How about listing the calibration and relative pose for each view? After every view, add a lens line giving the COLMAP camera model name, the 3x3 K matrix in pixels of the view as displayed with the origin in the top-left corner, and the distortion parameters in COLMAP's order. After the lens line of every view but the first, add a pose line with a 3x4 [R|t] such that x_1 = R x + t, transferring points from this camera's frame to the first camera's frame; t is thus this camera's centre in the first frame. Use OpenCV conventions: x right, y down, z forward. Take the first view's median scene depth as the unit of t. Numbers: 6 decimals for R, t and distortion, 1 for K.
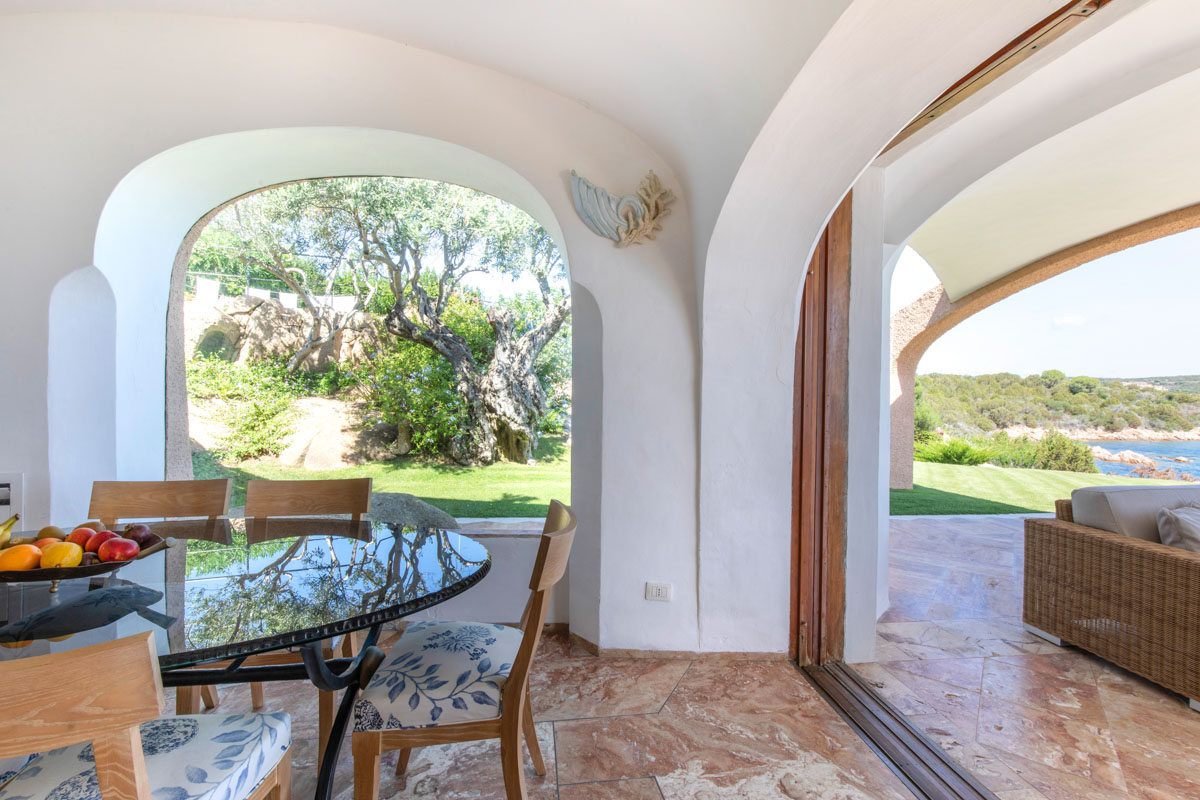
lens RADIAL K [[535.6, 0, 600.3], [0, 535.6, 396.3], [0, 0, 1]] dist [0.005119, 0.000467]
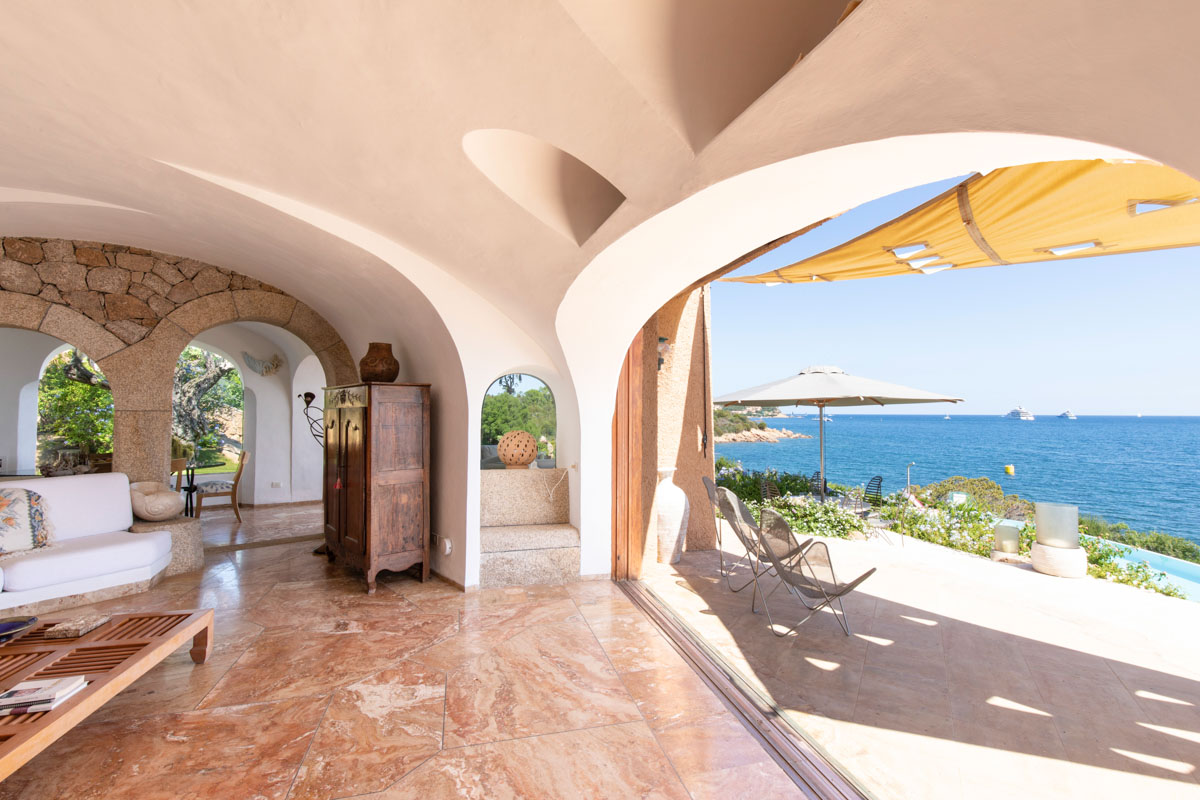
lens RADIAL K [[535.6, 0, 600.6], [0, 535.6, 398.5], [0, 0, 1]] dist [0.005119, 0.000467]
pose [[0.828091, 0.007888, 0.560539, -0.031511], [0.011701, 0.999440, -0.031350, -0.007831], [-0.560472, 0.032520, 0.827535, -0.968044]]
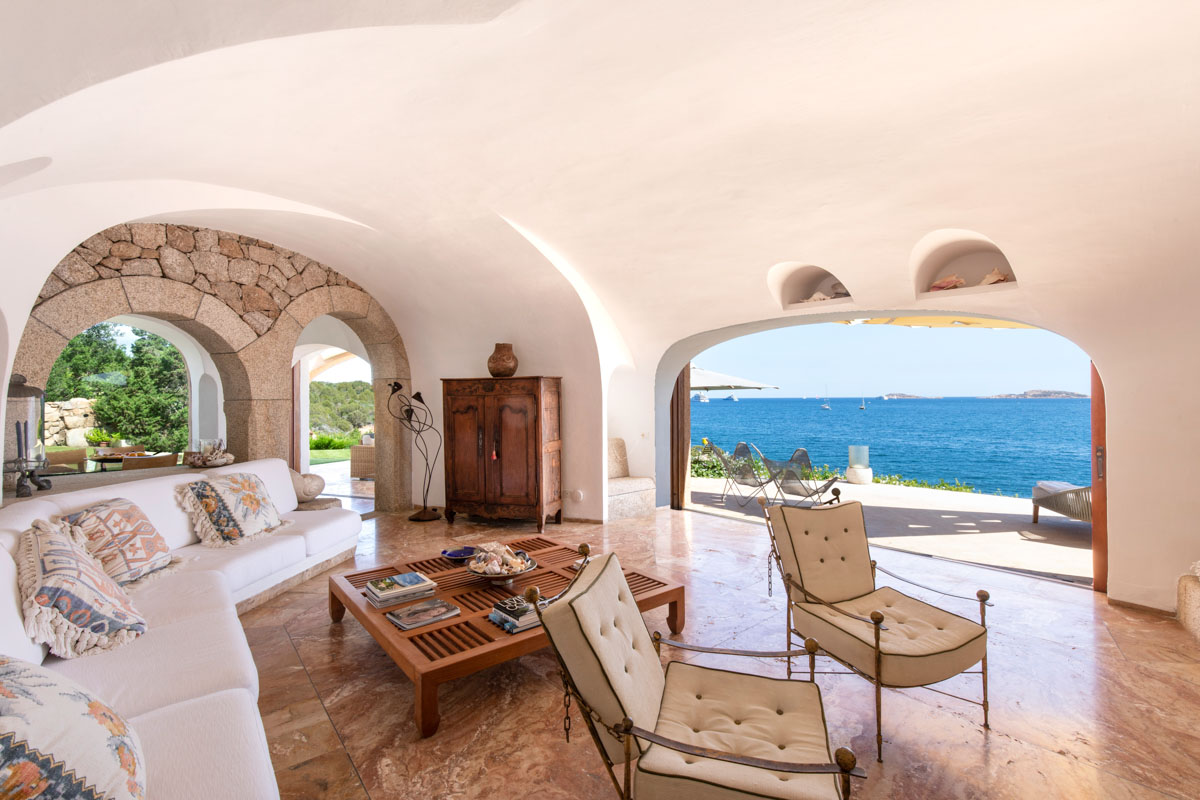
lens RADIAL K [[535.6, 0, 605.9], [0, 535.6, 397.9], [0, 0, 1]] dist [0.005119, 0.000467]
pose [[0.474833, -0.012731, 0.879984, -0.554652], [0.019790, 0.999797, 0.003786, -0.016911], [-0.879853, 0.015617, 0.474989, -0.798024]]
